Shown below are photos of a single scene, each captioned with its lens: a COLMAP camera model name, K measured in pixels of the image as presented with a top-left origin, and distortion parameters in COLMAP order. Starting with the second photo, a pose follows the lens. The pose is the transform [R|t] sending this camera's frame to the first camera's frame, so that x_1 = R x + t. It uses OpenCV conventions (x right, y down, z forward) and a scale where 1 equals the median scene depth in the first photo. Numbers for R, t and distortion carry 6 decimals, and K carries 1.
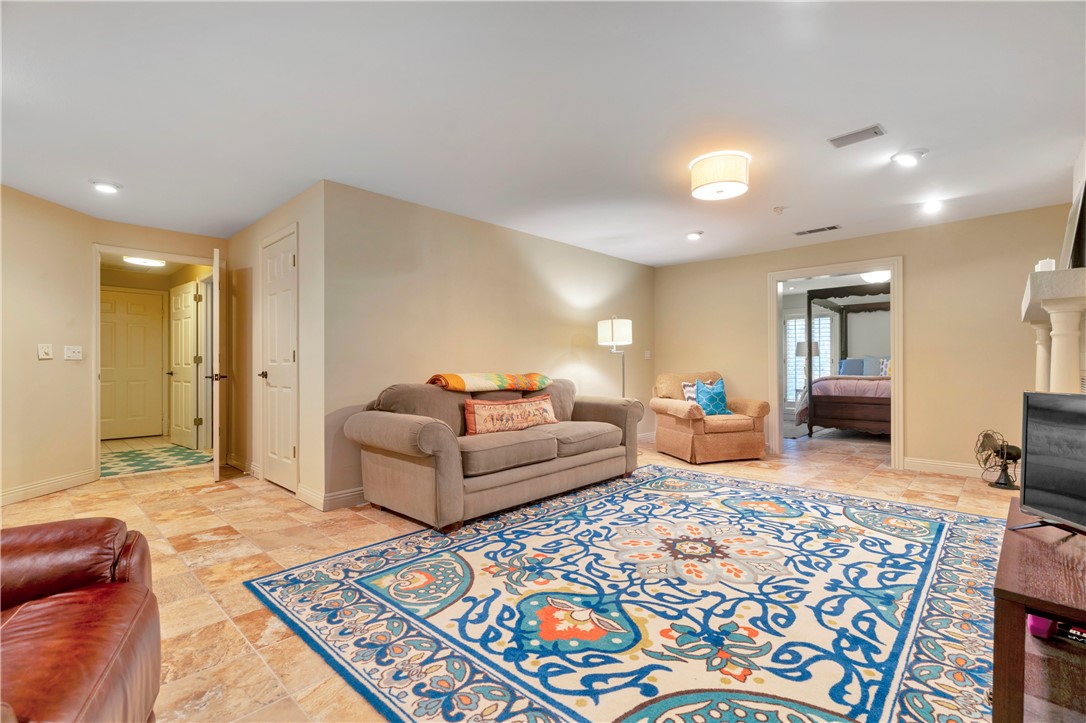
lens RADIAL K [[498.8, 0, 542.6], [0, 498.8, 360.4], [0, 0, 1]] dist [-0.014859, -0.000230]
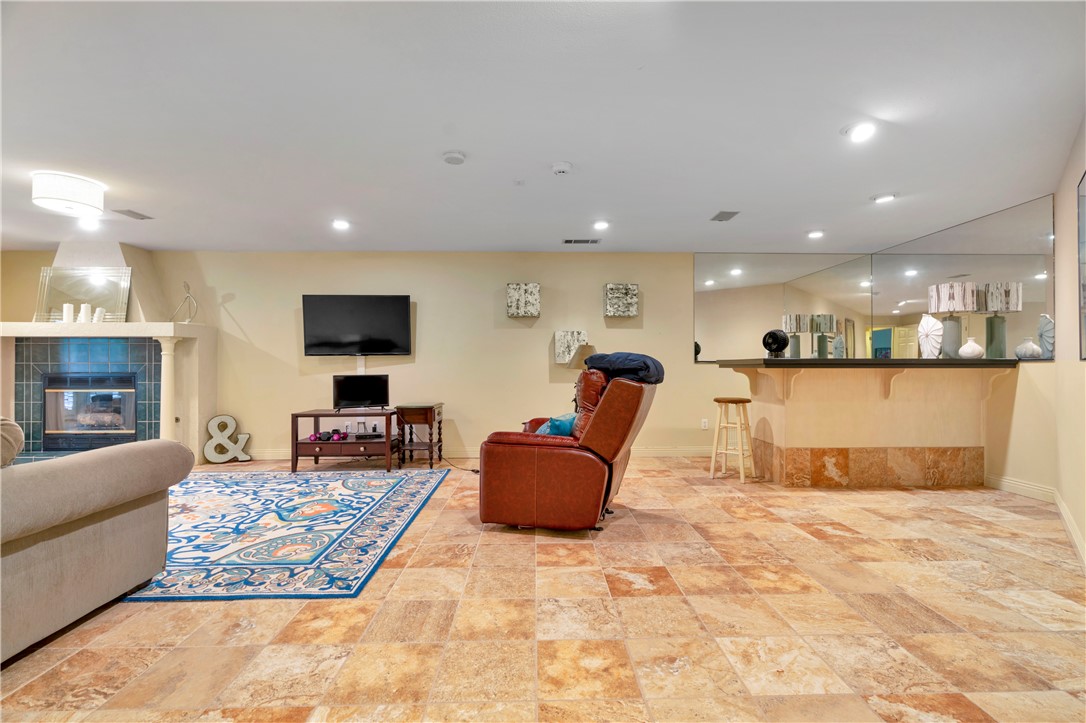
lens RADIAL K [[498.8, 0, 543.3], [0, 498.8, 363.4], [0, 0, 1]] dist [-0.014859, -0.000230]
pose [[-0.704068, 0.002590, 0.710128, -1.511826], [-0.006194, 0.999933, -0.009788, -0.006576], [-0.710106, -0.011290, -0.704004, 1.383103]]
